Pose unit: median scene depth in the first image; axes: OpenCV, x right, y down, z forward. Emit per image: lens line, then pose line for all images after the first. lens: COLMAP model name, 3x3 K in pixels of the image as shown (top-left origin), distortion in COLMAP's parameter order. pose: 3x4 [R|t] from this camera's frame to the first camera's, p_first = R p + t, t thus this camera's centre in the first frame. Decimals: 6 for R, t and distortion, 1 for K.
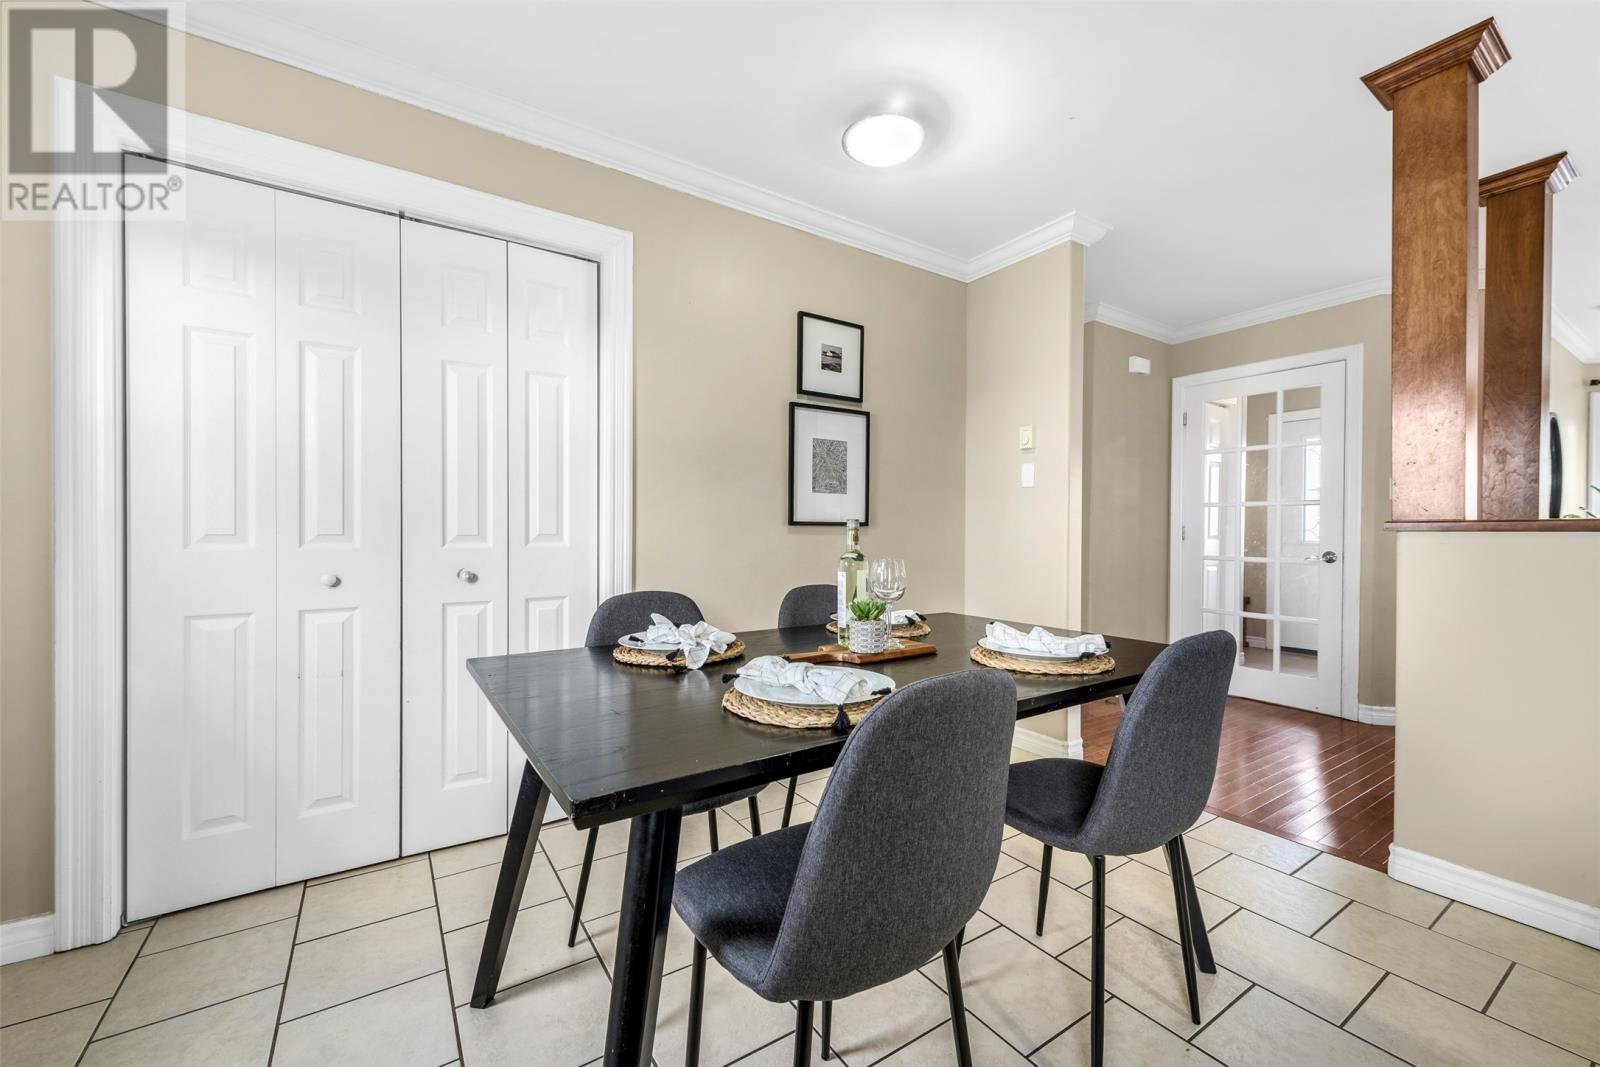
lens RADIAL K [[646.6, 0, 808.3], [0, 646.6, 528.8], [0, 0, 1]] dist [0.003628, -0.003018]
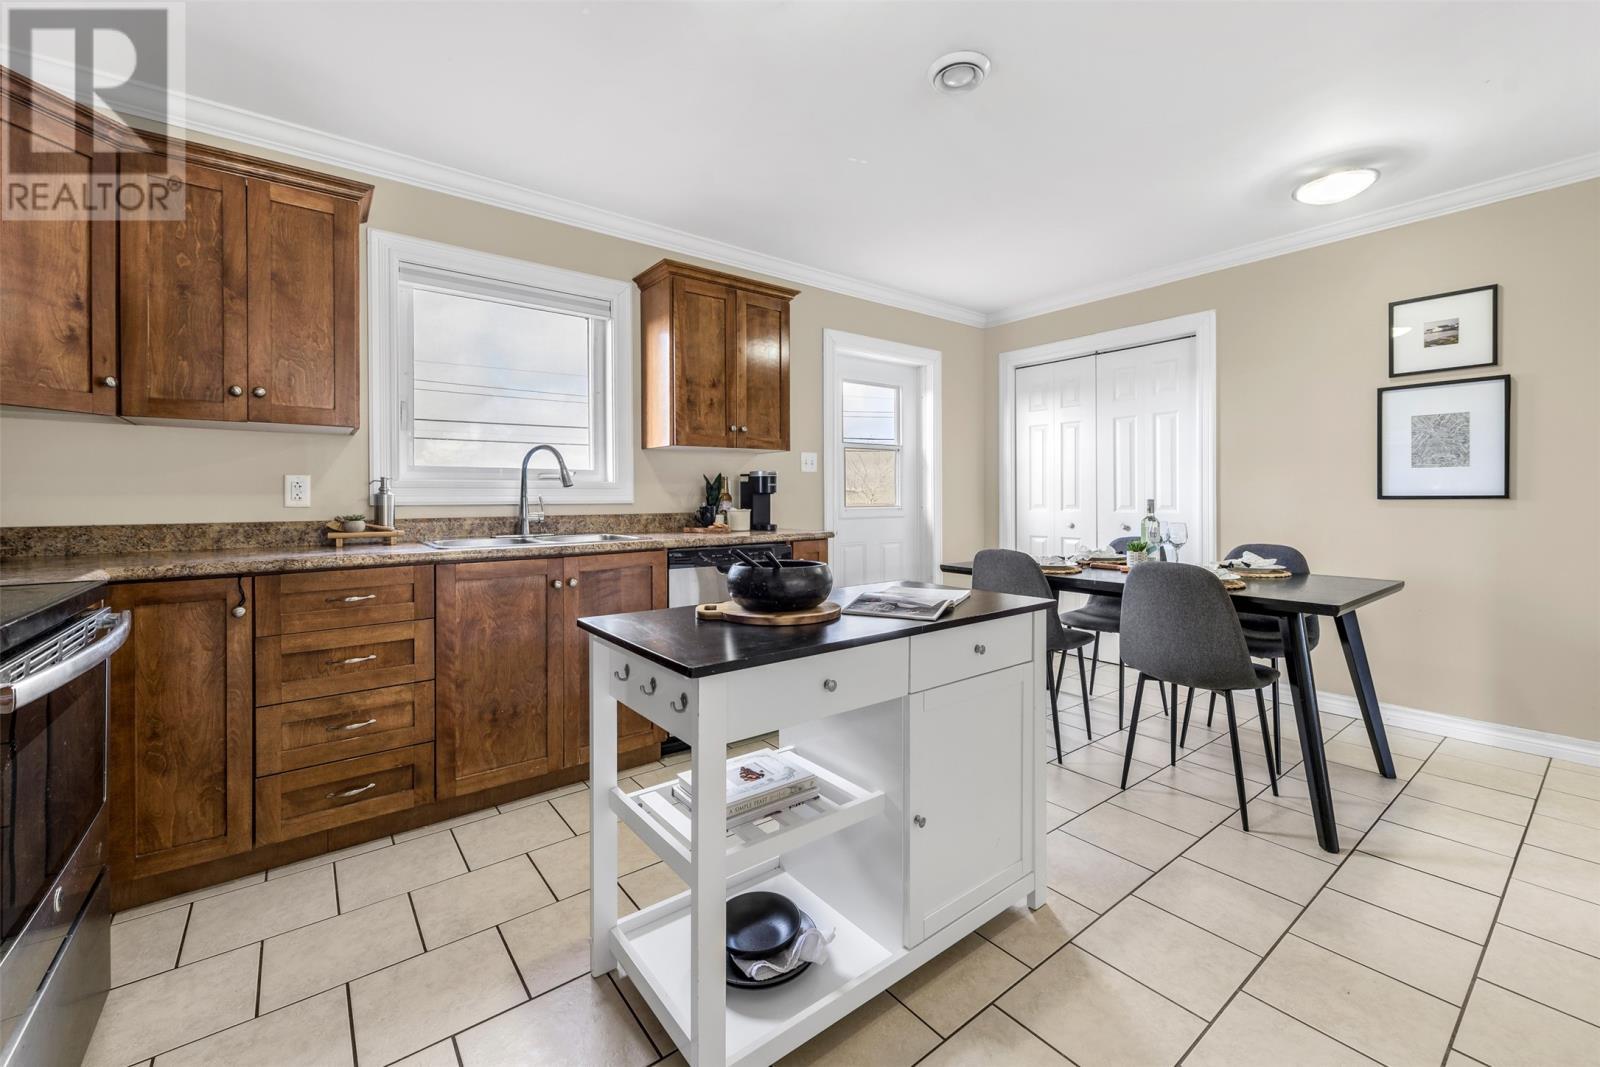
lens RADIAL K [[646.6, 0, 797.0], [0, 646.6, 507.1], [0, 0, 1]] dist [0.003628, -0.003018]
pose [[0.052131, 0.001390, -0.998639, 1.010169], [-0.006803, 0.999976, 0.001036, 0.013820], [0.998617, 0.006740, 0.052140, -0.055016]]
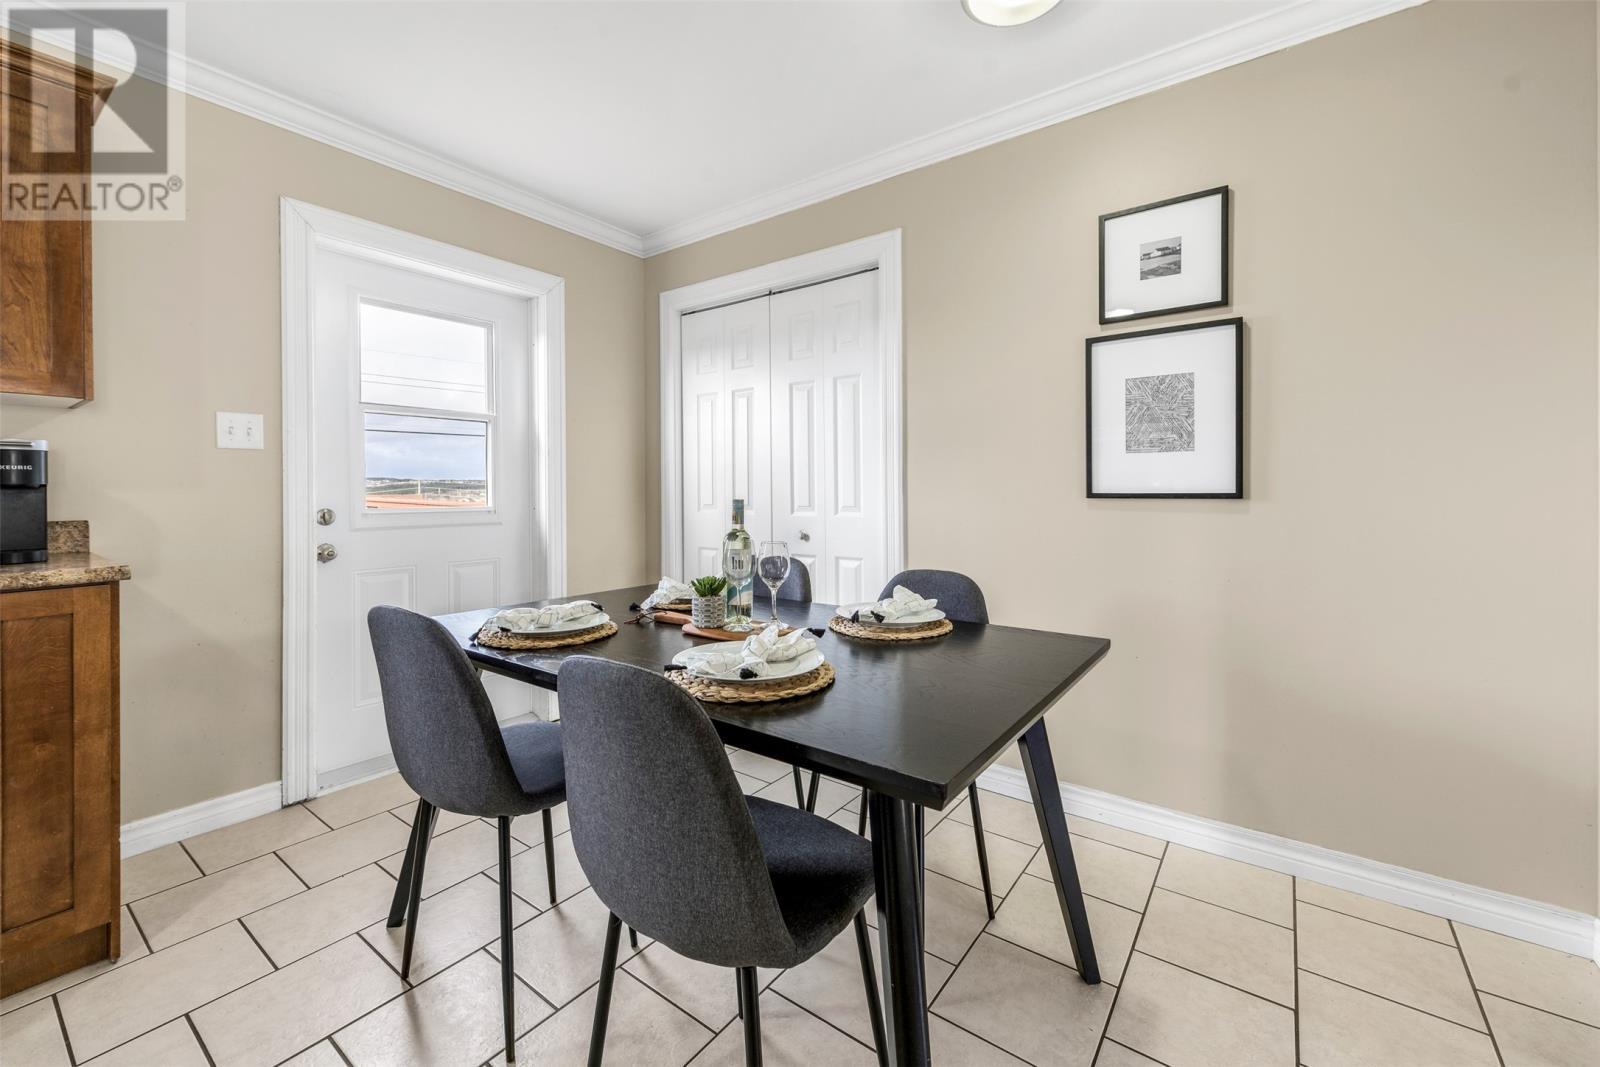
lens RADIAL K [[646.6, 0, 804.1], [0, 646.6, 500.9], [0, 0, 1]] dist [0.003628, -0.003018]
pose [[0.326919, -0.001026, -0.945052, 0.581007], [-0.004516, 0.999986, -0.002648, 0.001494], [0.945042, 0.005133, 0.326910, 0.417320]]
